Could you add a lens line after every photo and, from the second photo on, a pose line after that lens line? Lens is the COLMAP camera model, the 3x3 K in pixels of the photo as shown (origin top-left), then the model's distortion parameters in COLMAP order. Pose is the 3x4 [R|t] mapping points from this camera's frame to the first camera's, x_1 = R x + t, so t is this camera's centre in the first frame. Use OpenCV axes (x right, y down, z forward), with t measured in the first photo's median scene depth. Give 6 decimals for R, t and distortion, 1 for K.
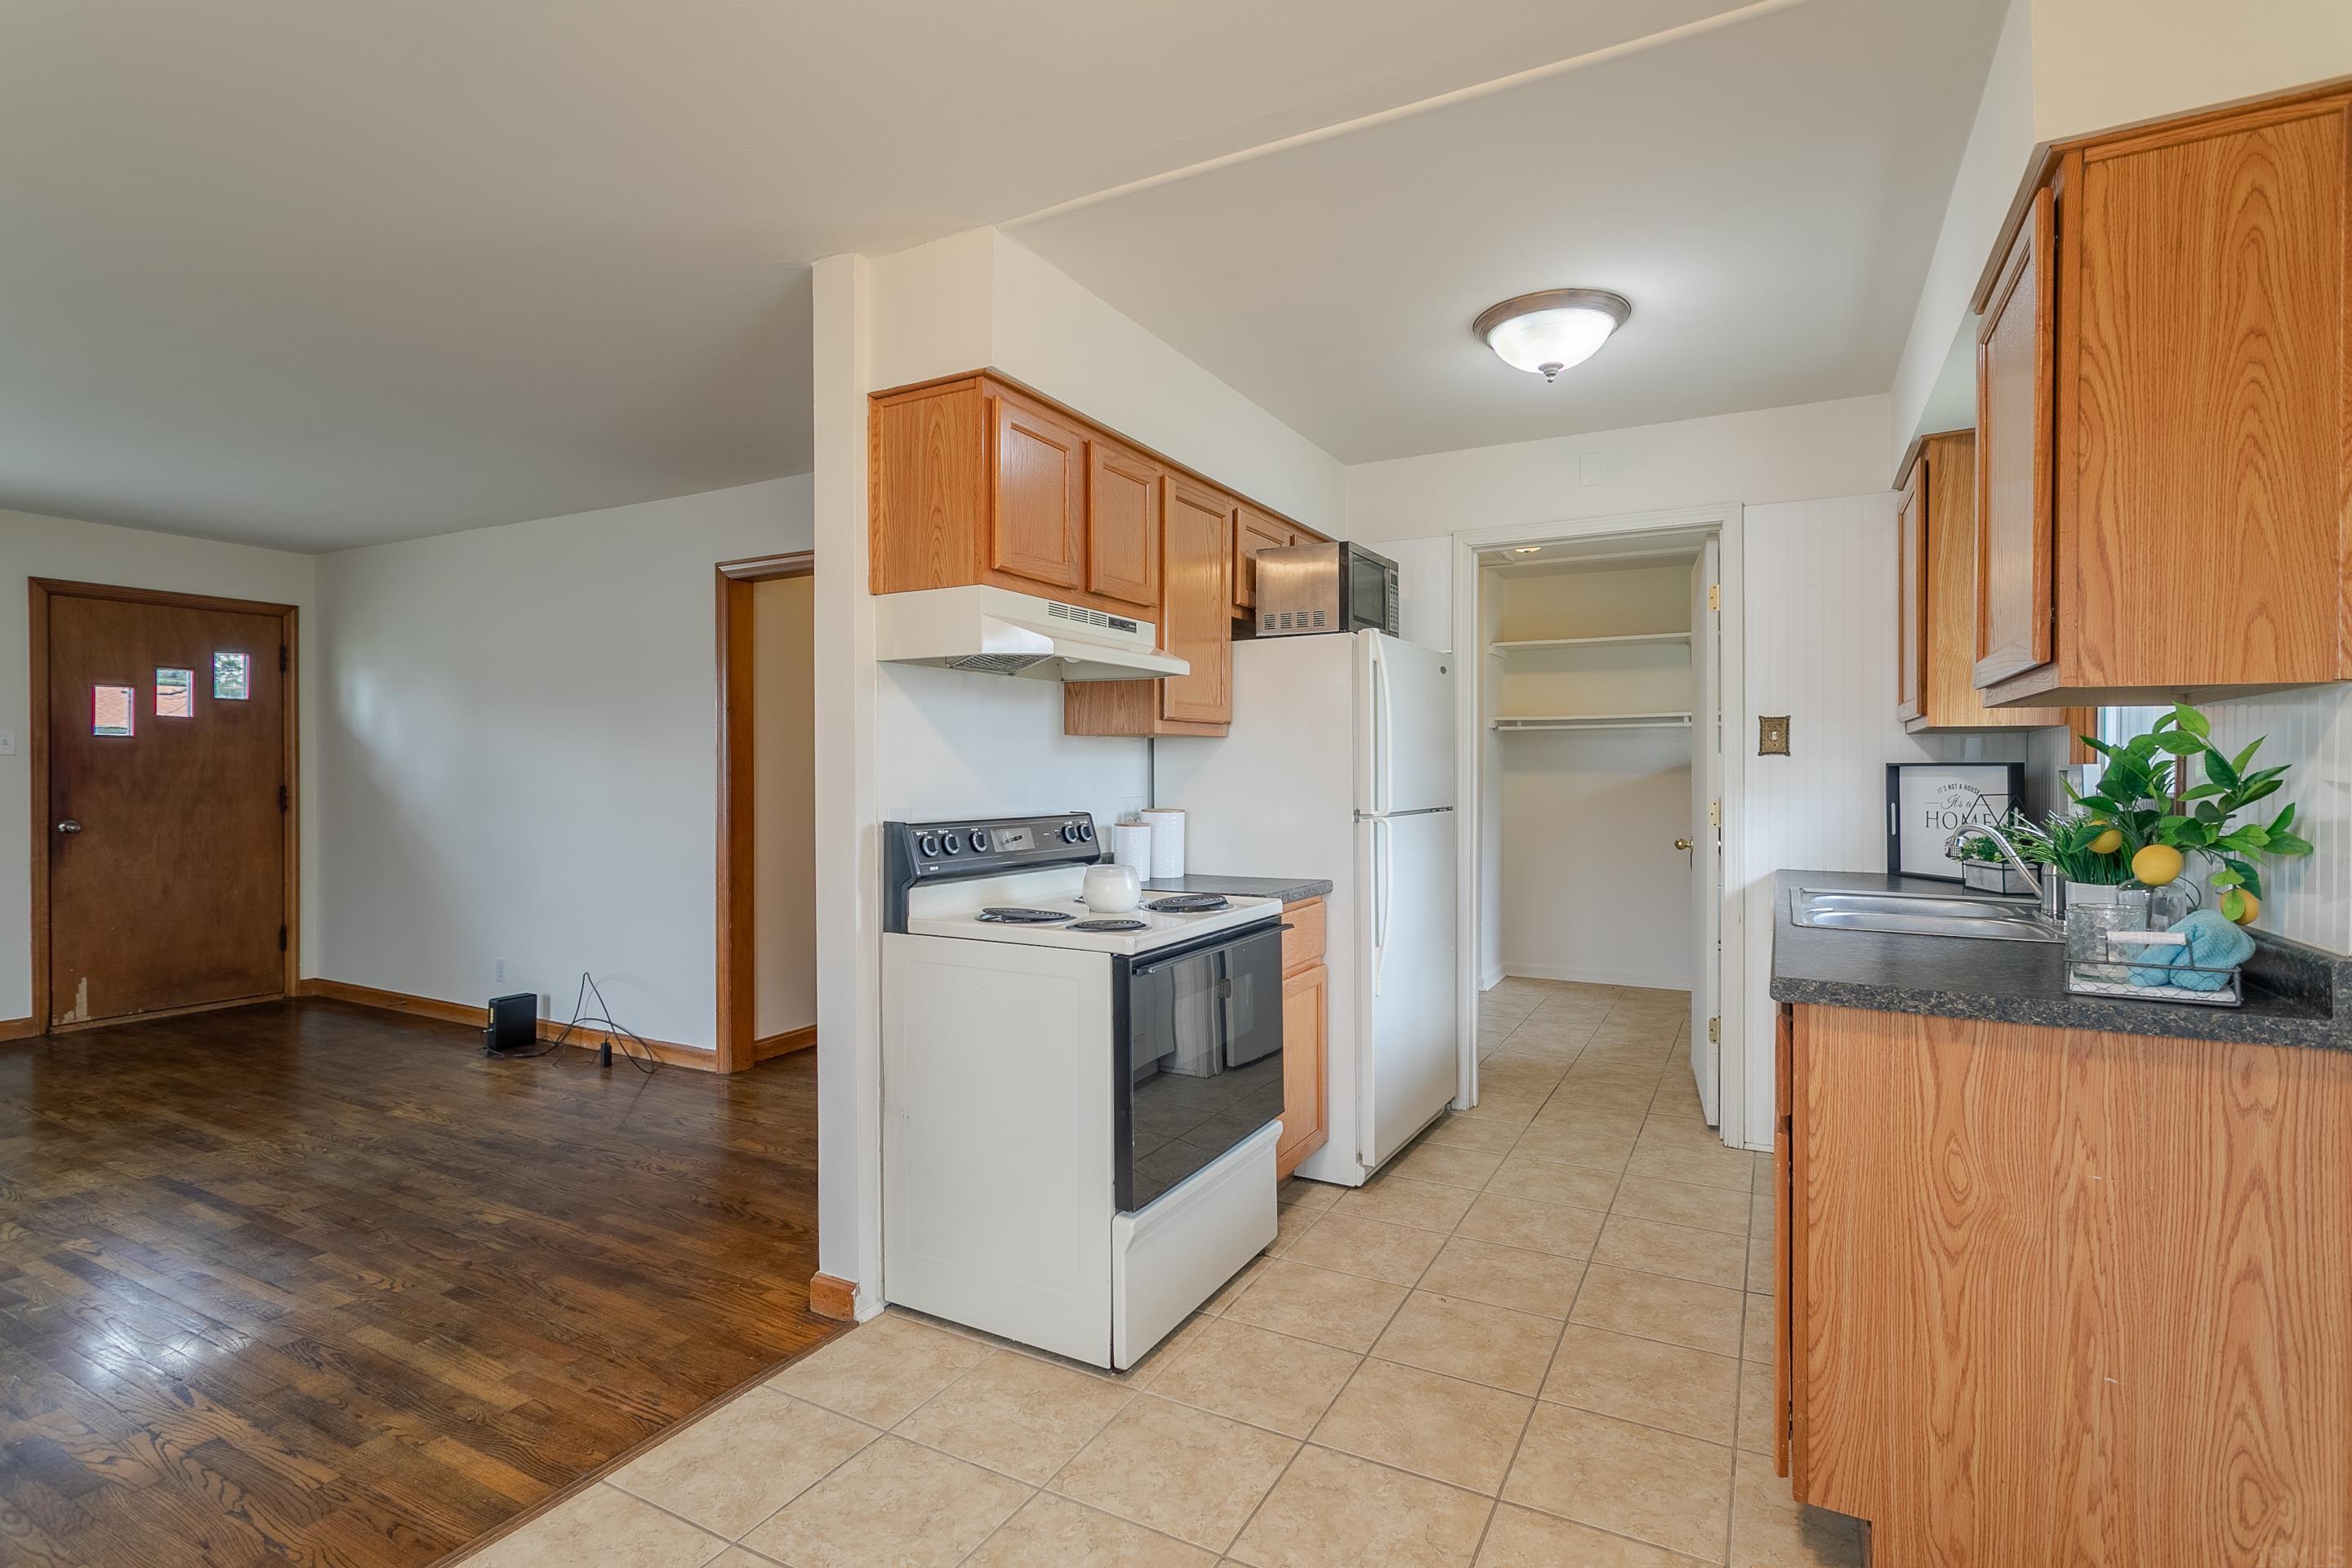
lens RADIAL K [[1138.7, 0, 1186.2], [0, 1138.7, 782.7], [0, 0, 1]] dist [0.003609, 0.000302]
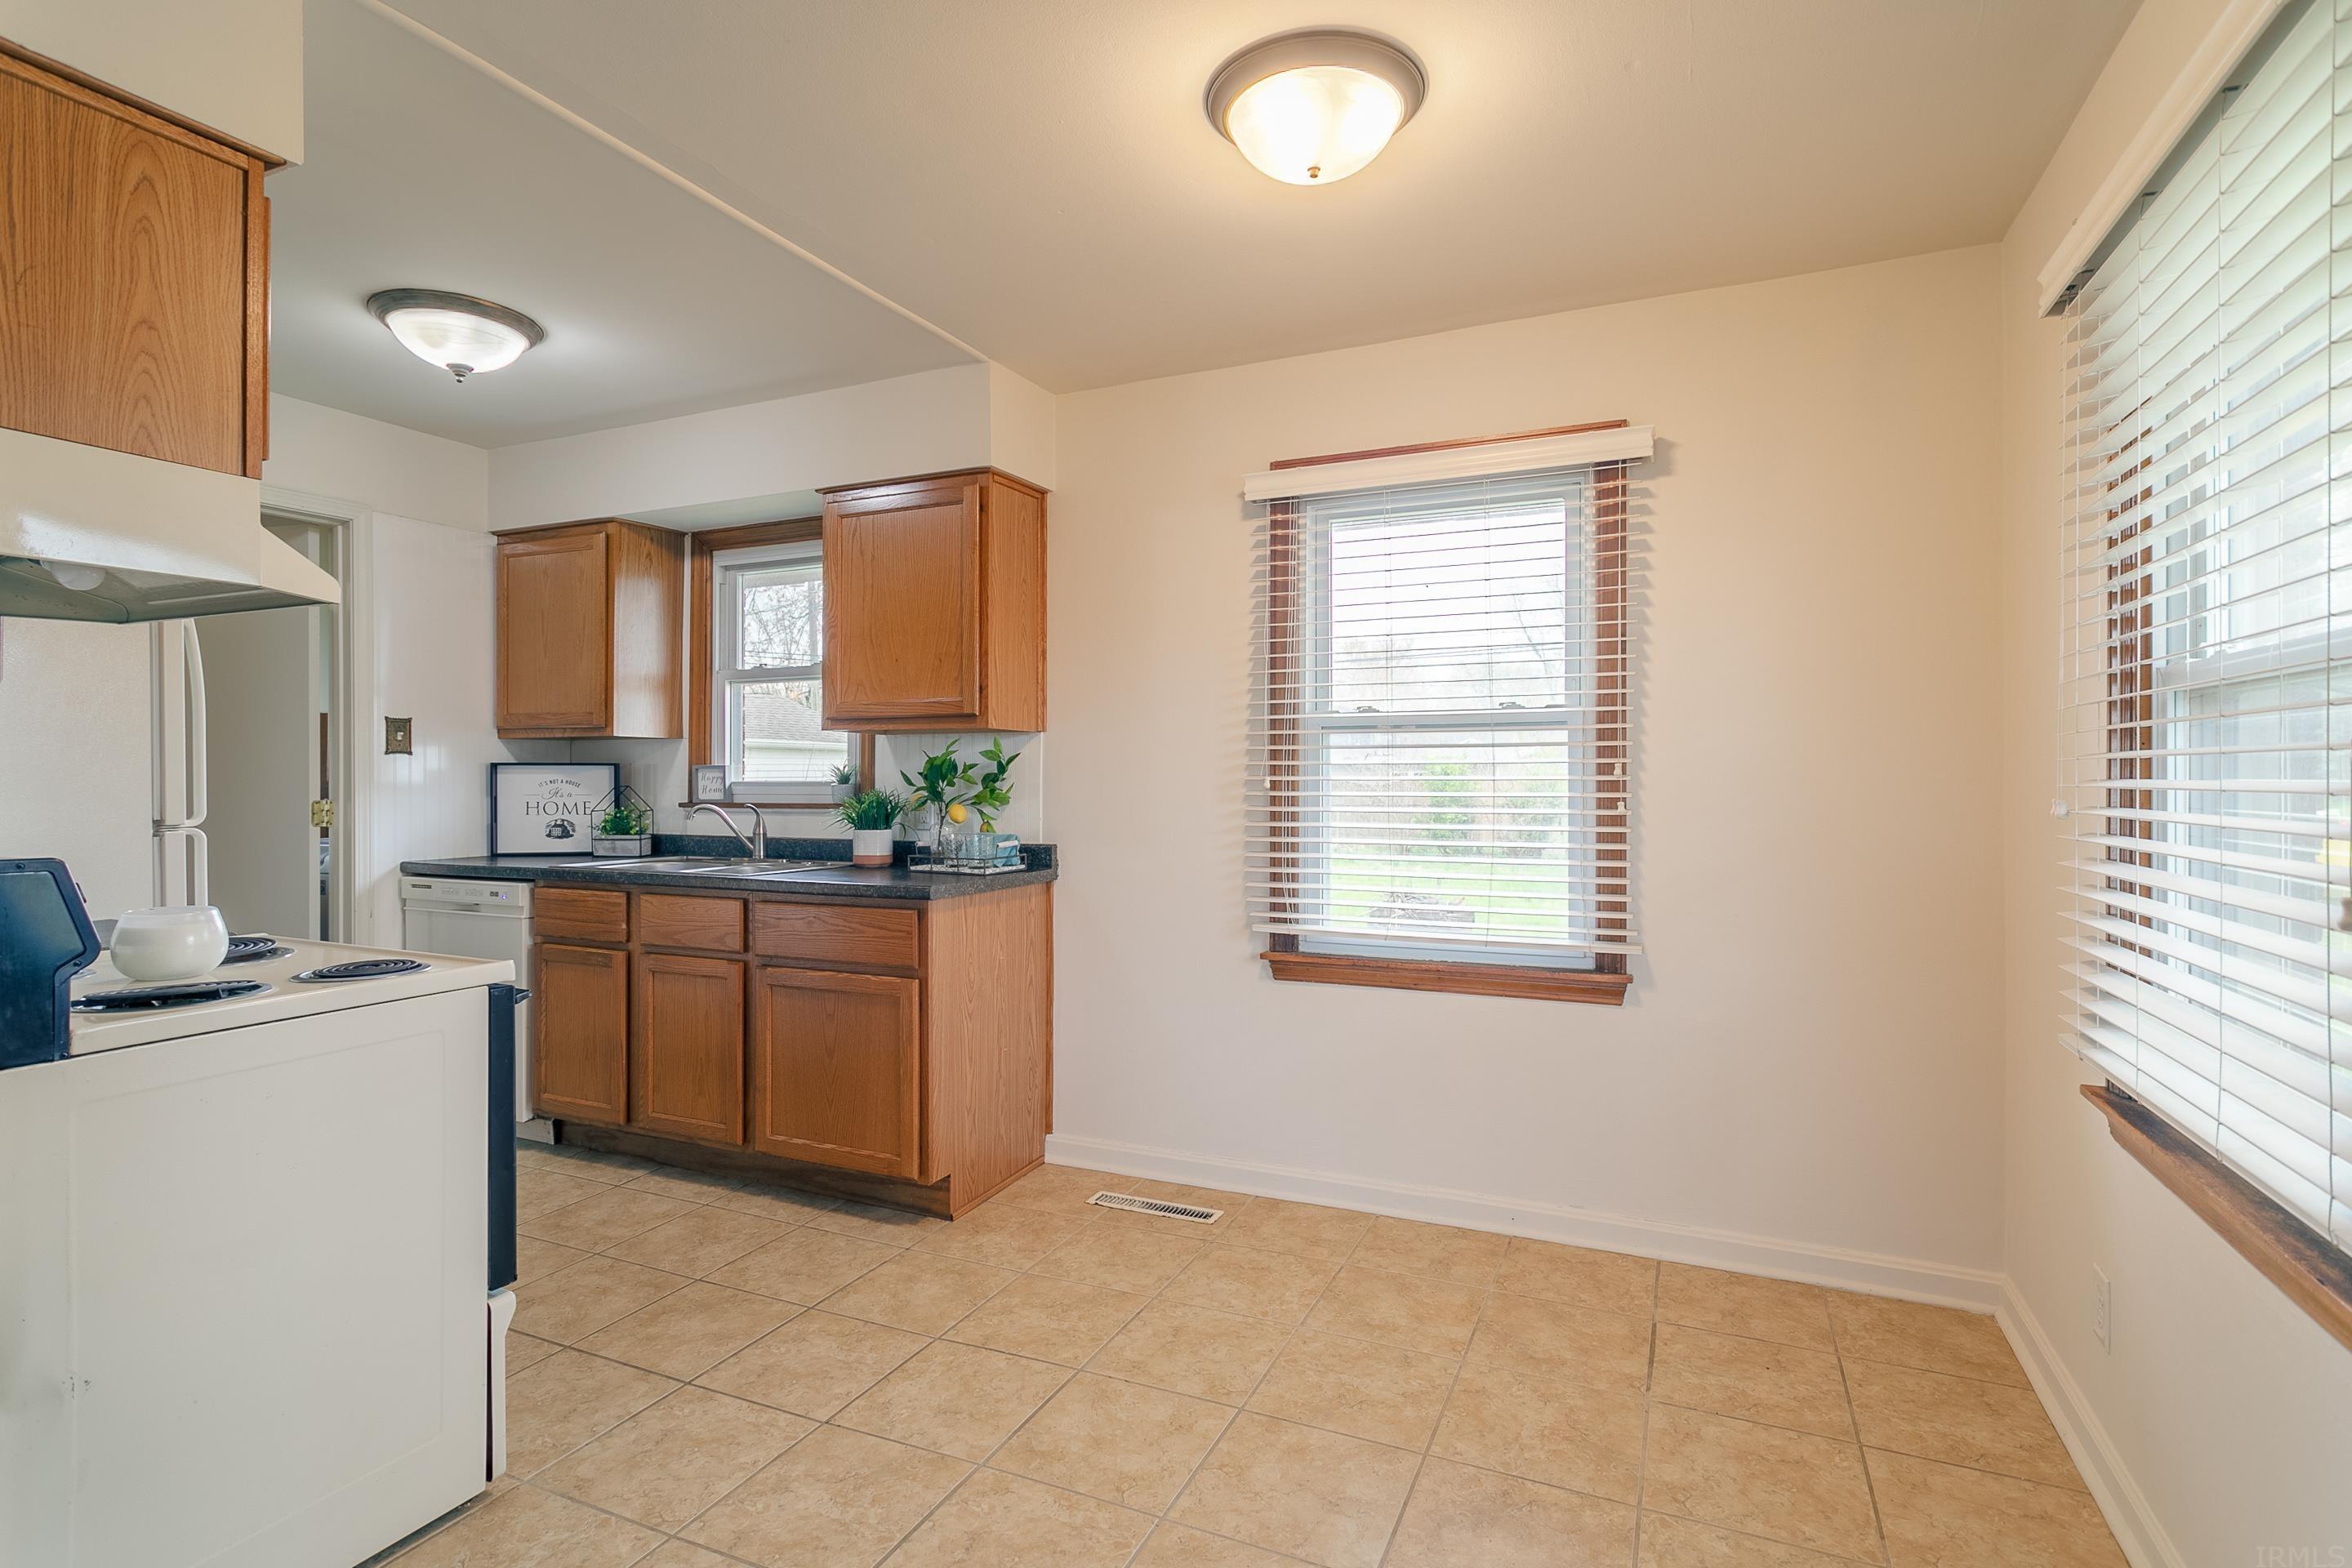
lens RADIAL K [[1066.5, 0, 1211.5], [0, 1066.5, 792.3], [0, 0, 1]] dist [-0.000085, 0.000439]
pose [[-0.065970, -0.019851, 0.997624, -0.613976], [0.011218, 0.999724, 0.020634, -0.000993], [-0.997759, 0.012553, -0.065729, 0.368573]]
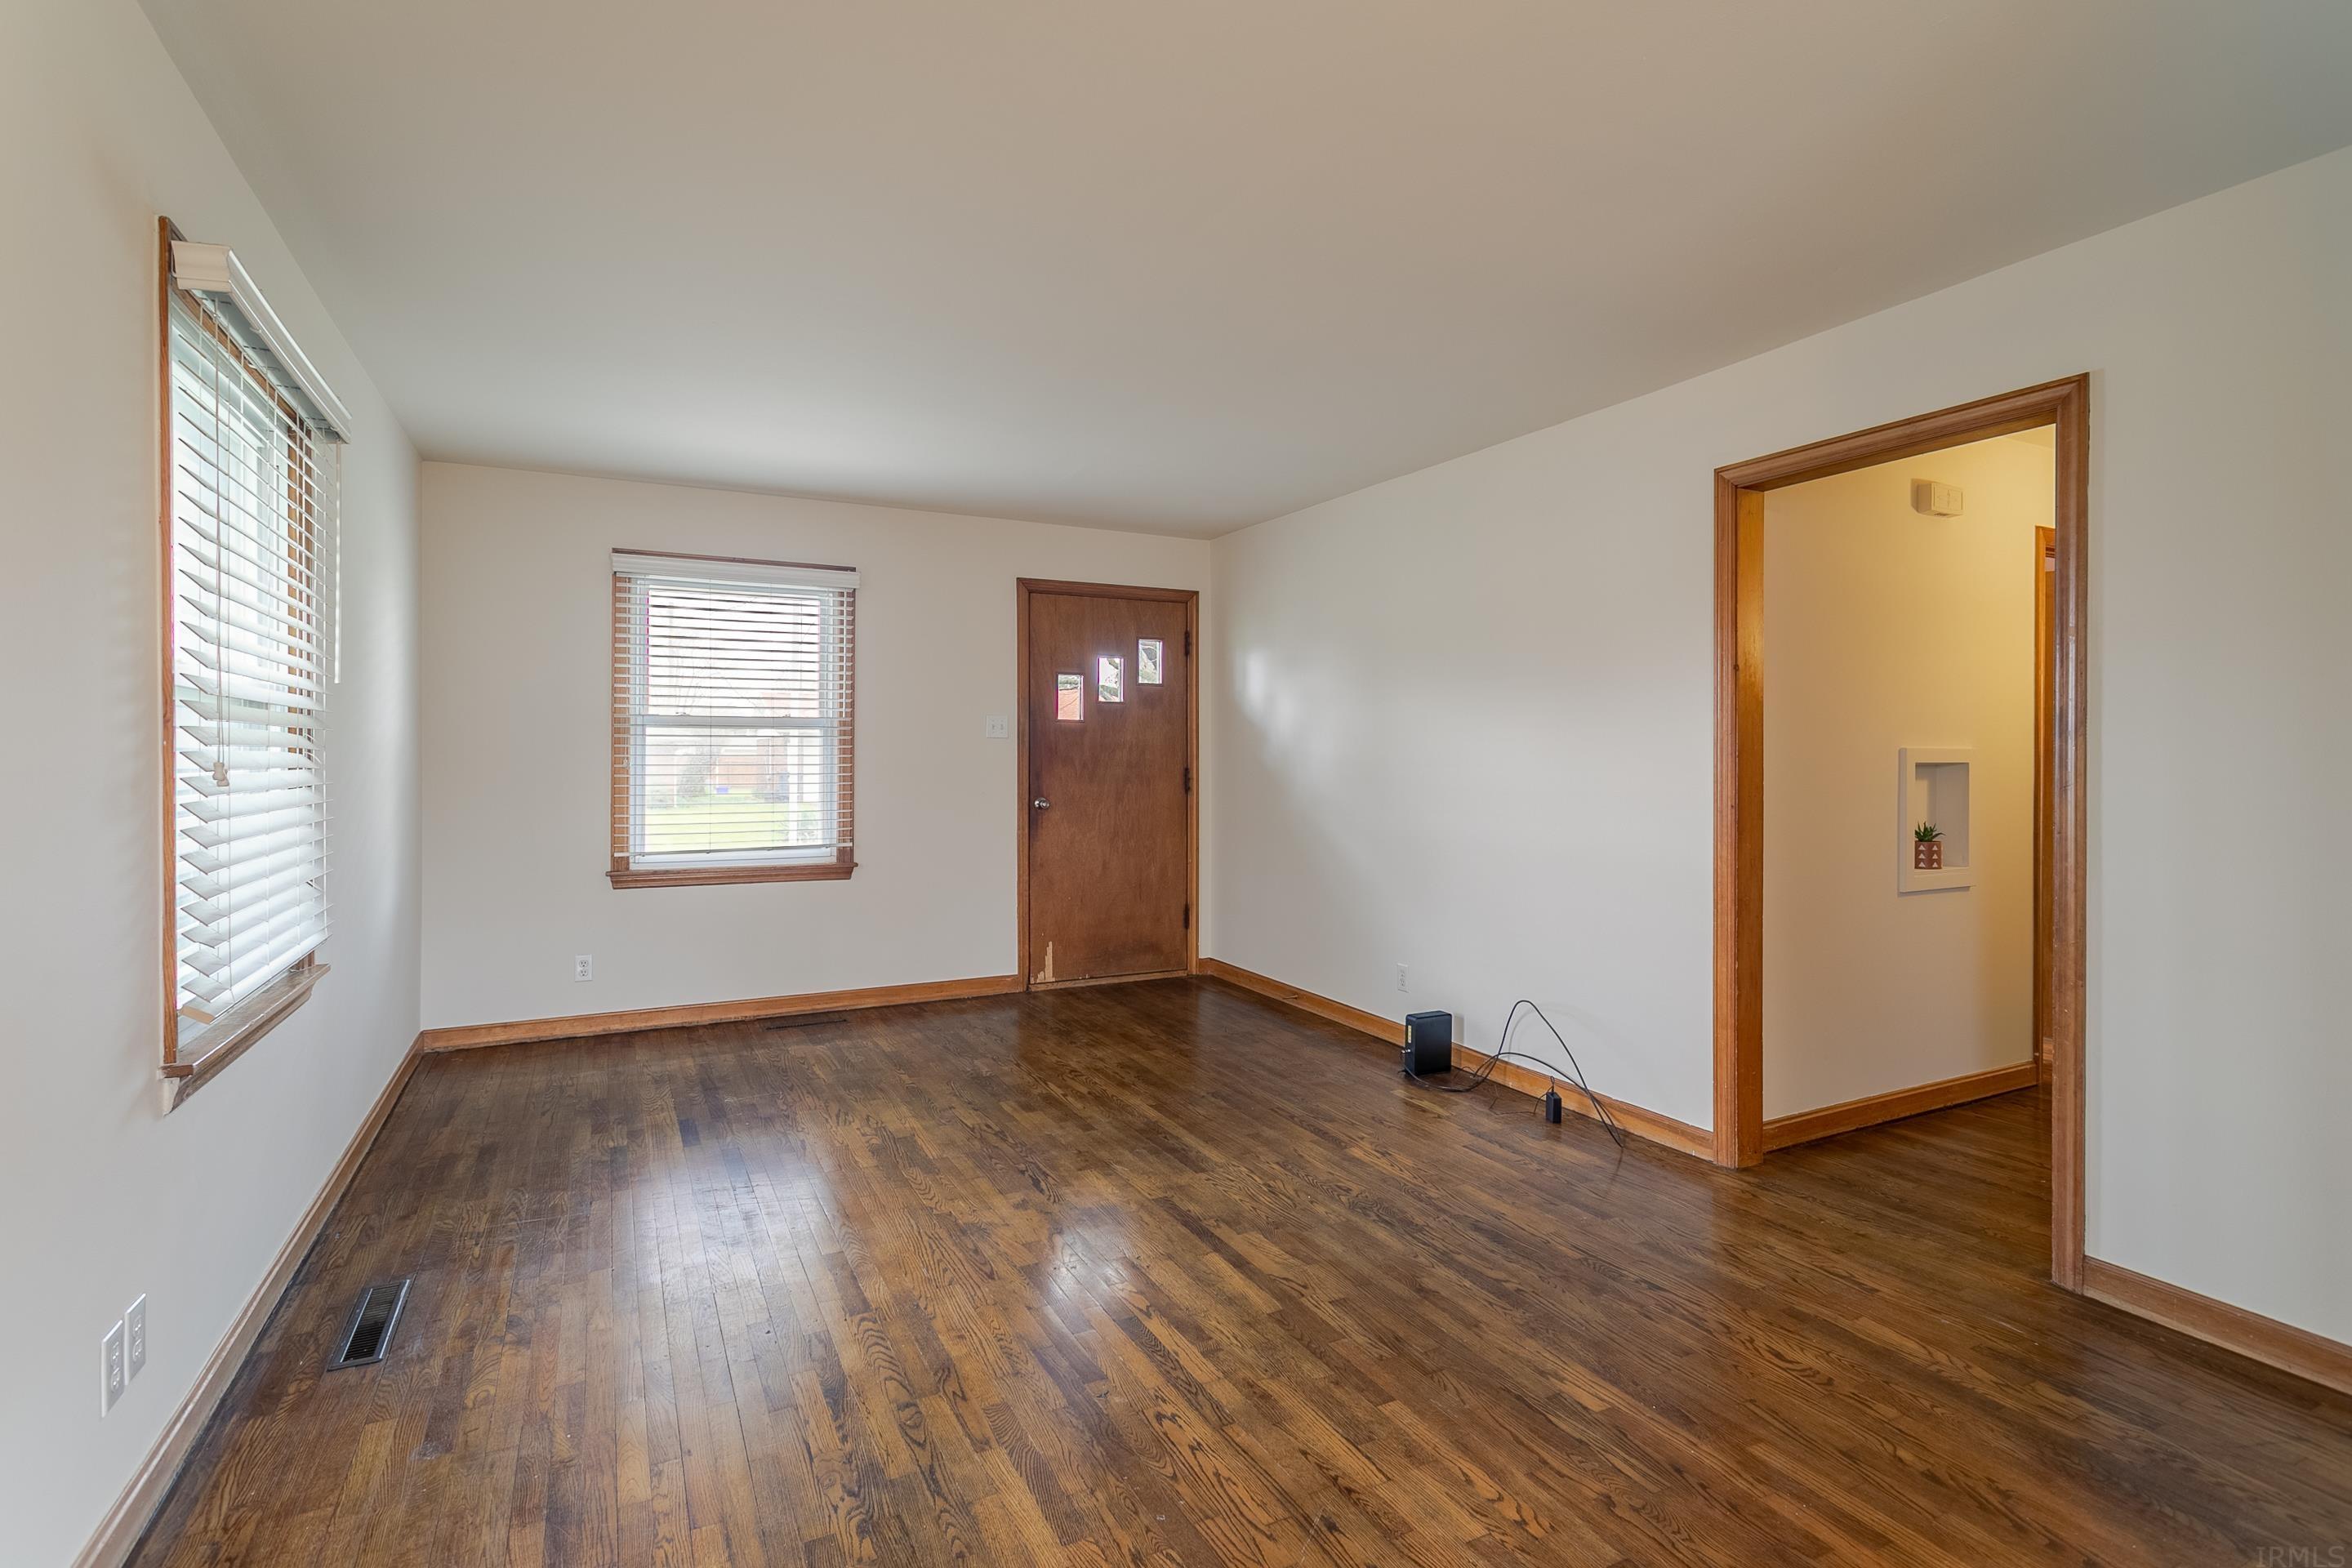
lens RADIAL K [[1120.2, 0, 1122.9], [0, 1120.2, 765.3], [0, 0, 1]] dist [0.001575, 0.000229]
pose [[0.802198, 0.005258, -0.597035, -0.401353], [-0.006029, 0.999982, 0.000705, 0.000946], [0.597027, 0.003034, 0.802215, 0.269914]]
